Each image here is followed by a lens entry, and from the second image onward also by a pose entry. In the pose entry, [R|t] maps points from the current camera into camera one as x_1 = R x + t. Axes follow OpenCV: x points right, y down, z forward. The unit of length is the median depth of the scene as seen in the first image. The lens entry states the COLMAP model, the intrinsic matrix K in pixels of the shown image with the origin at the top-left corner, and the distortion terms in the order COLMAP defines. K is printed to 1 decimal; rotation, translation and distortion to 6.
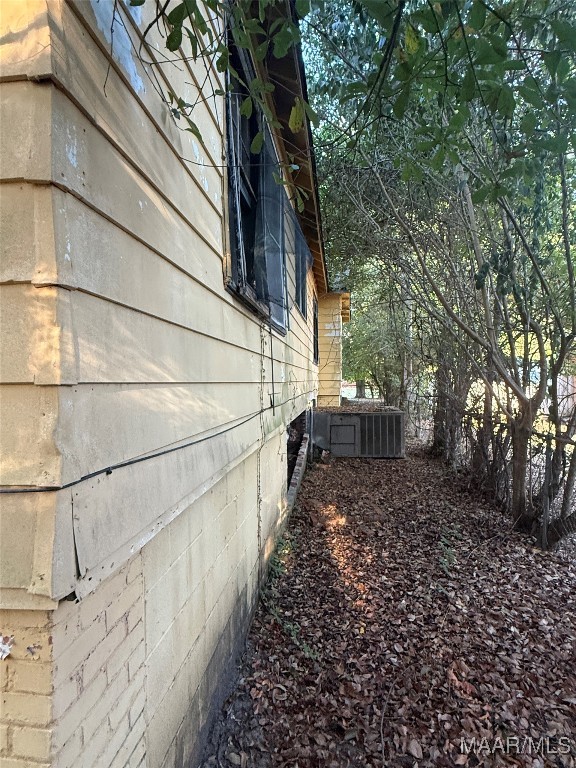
lens RADIAL K [[433.1, 0, 289.0], [0, 433.1, 385.1], [0, 0, 1]] dist [0.006079, -0.000374]
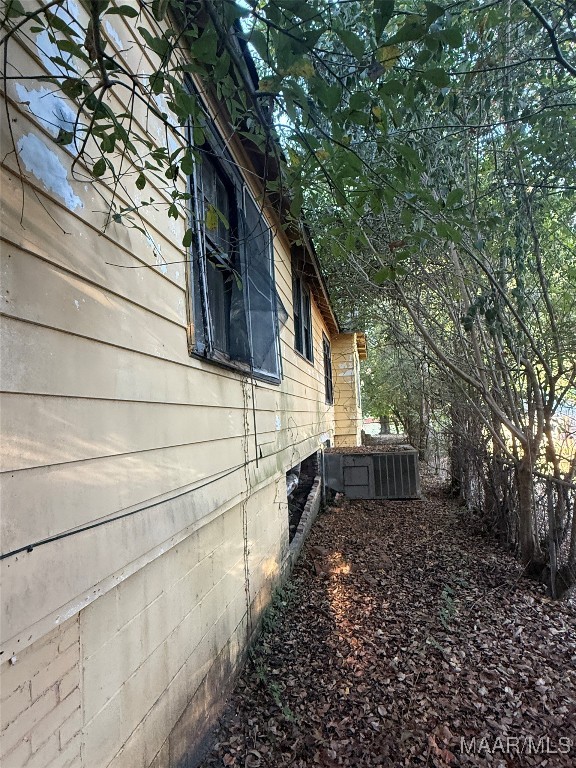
lens RADIAL K [[433.1, 0, 287.2], [0, 433.1, 384.2], [0, 0, 1]] dist [0.006079, -0.000374]
pose [[0.996880, -0.043590, -0.065800, 0.117855], [0.037635, 0.995305, -0.089174, -0.034291], [0.069378, 0.086419, 0.993840, -0.034201]]
